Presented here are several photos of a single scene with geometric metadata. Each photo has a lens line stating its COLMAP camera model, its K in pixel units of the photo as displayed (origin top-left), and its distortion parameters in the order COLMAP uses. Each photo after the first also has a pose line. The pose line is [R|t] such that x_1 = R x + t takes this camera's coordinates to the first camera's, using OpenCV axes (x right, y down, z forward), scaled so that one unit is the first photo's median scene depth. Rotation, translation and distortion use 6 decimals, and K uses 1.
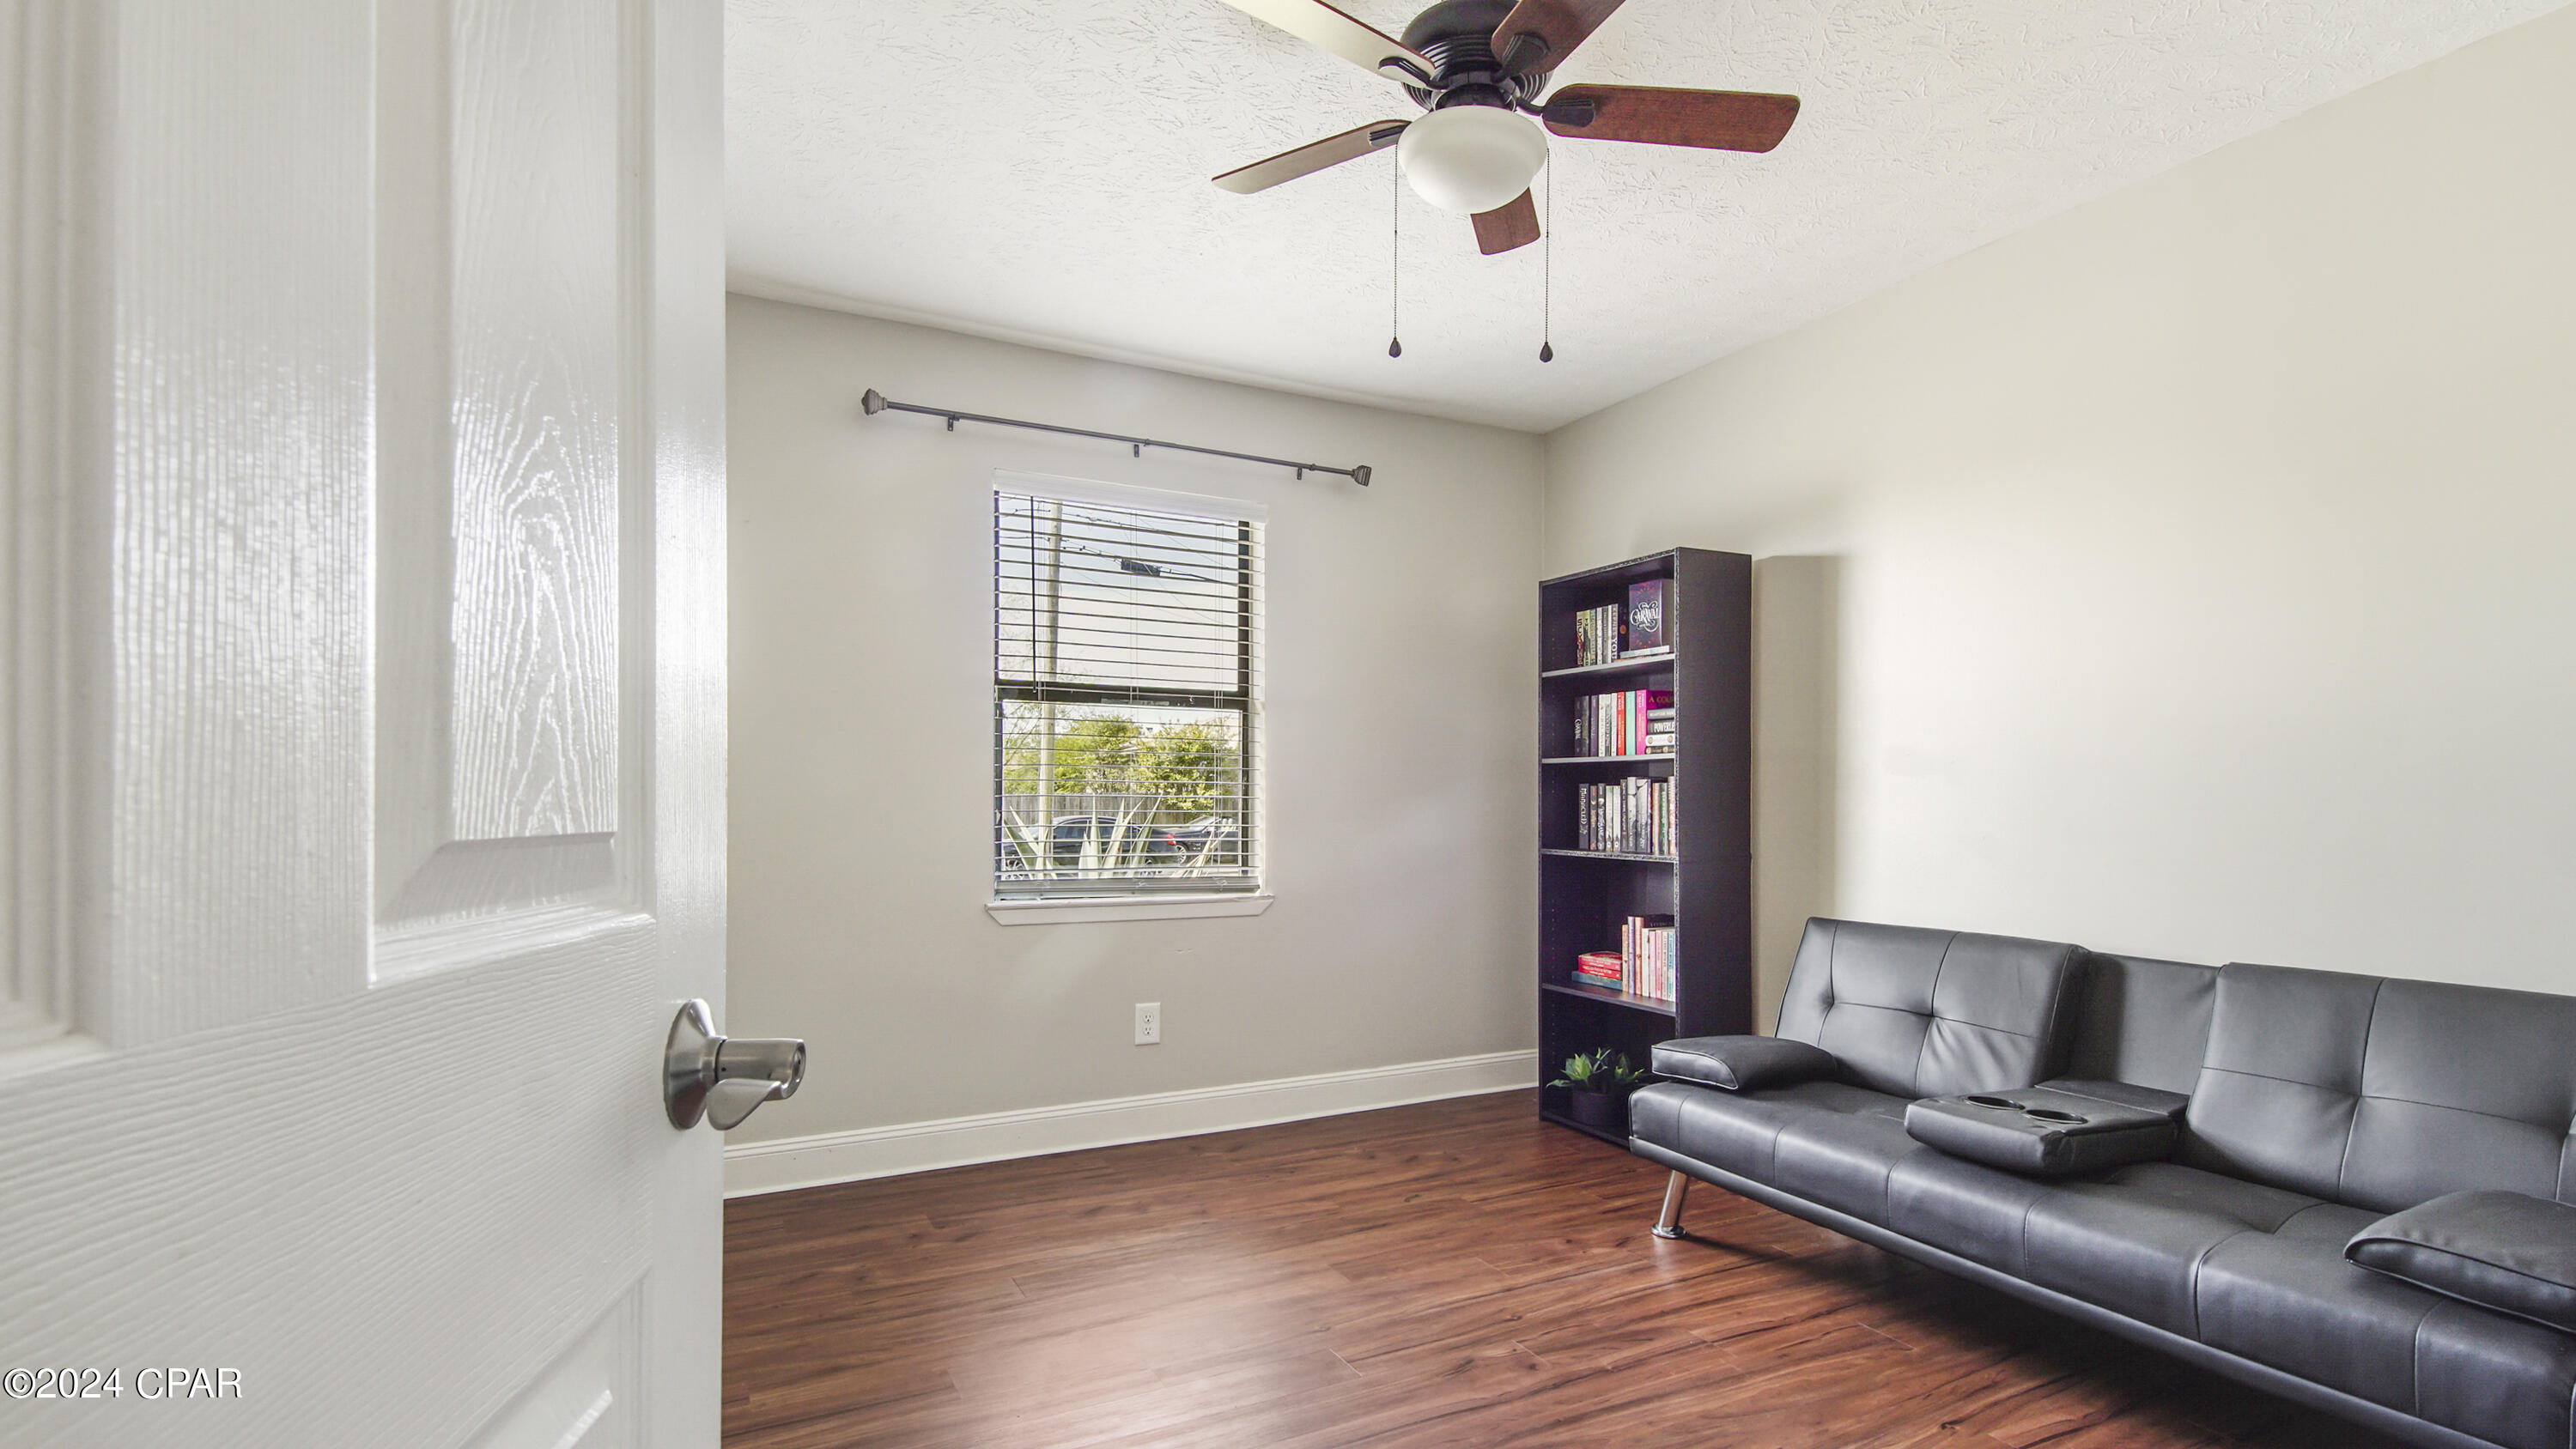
lens RADIAL K [[1166.2, 0, 1277.3], [0, 1166.2, 756.9], [0, 0, 1]] dist [0.040767, -0.023530]
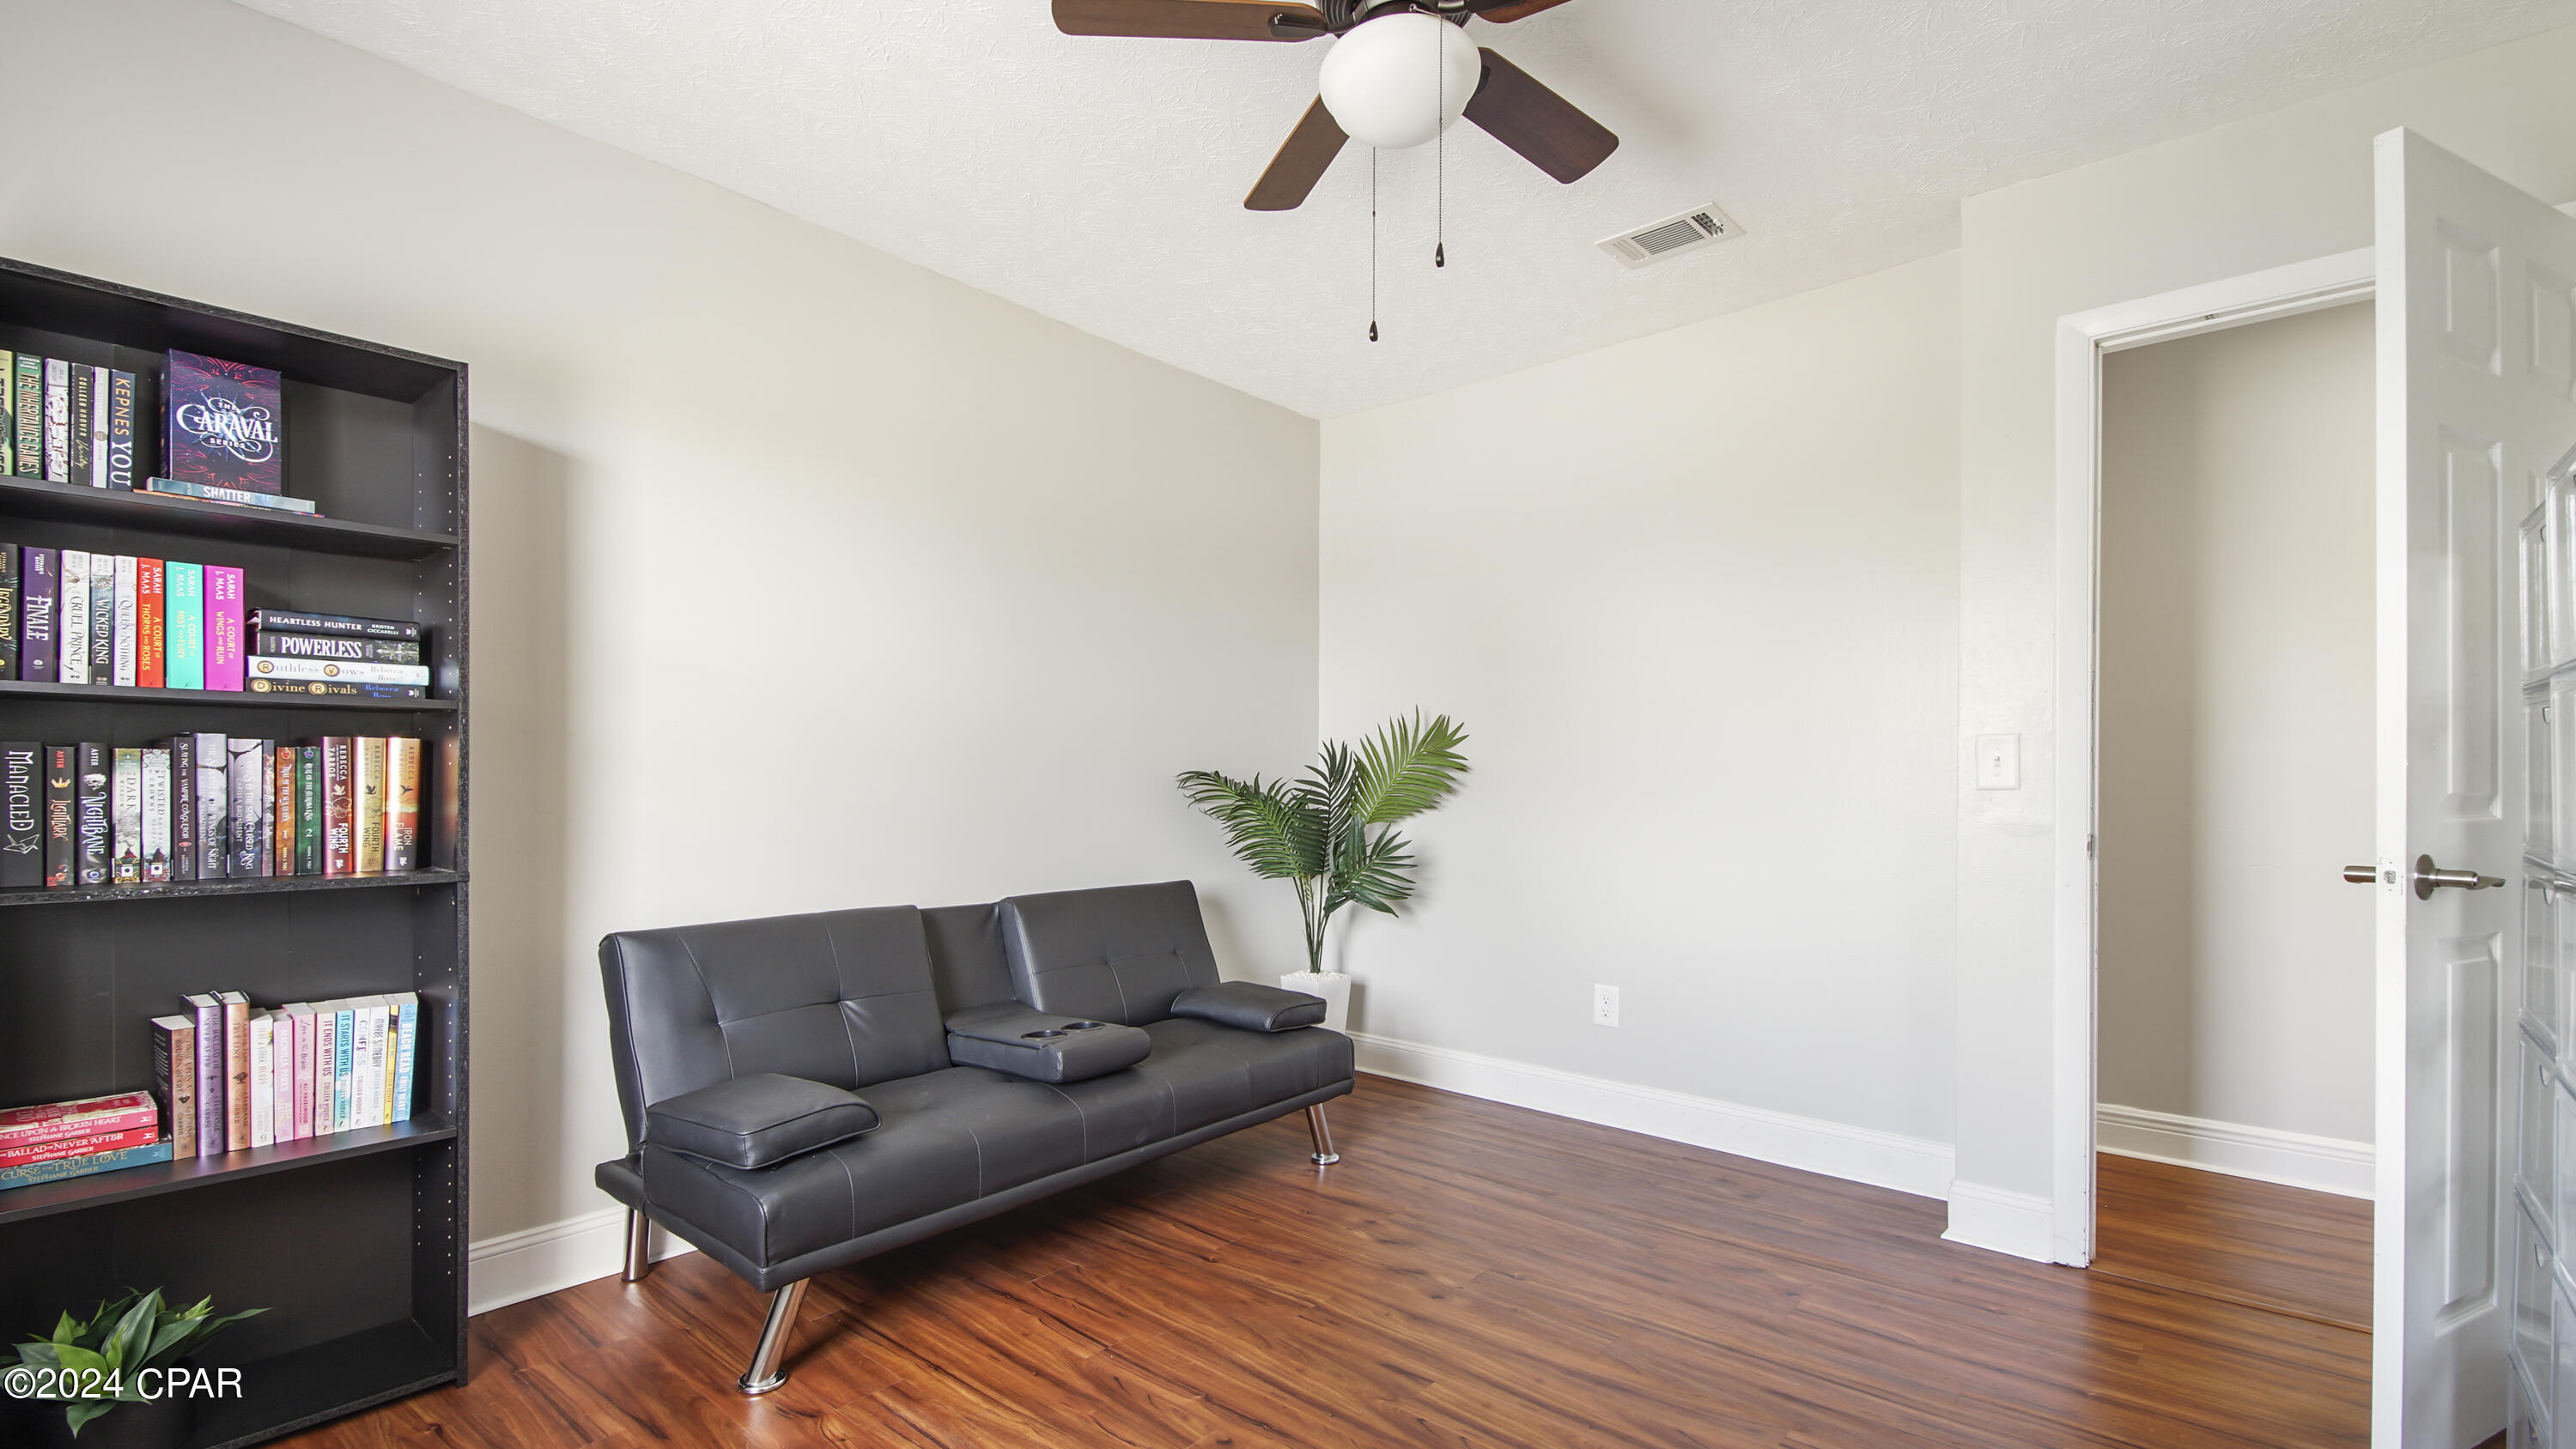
lens RADIAL K [[1166.2, 0, 1277.3], [0, 1166.2, 756.9], [0, 0, 1]] dist [0.040767, -0.023530]
pose [[-0.369081, 0.015477, 0.929268, -0.353361], [-0.036607, 0.998843, -0.031175, 0.026749], [-0.928676, -0.045524, -0.368088, 0.761878]]
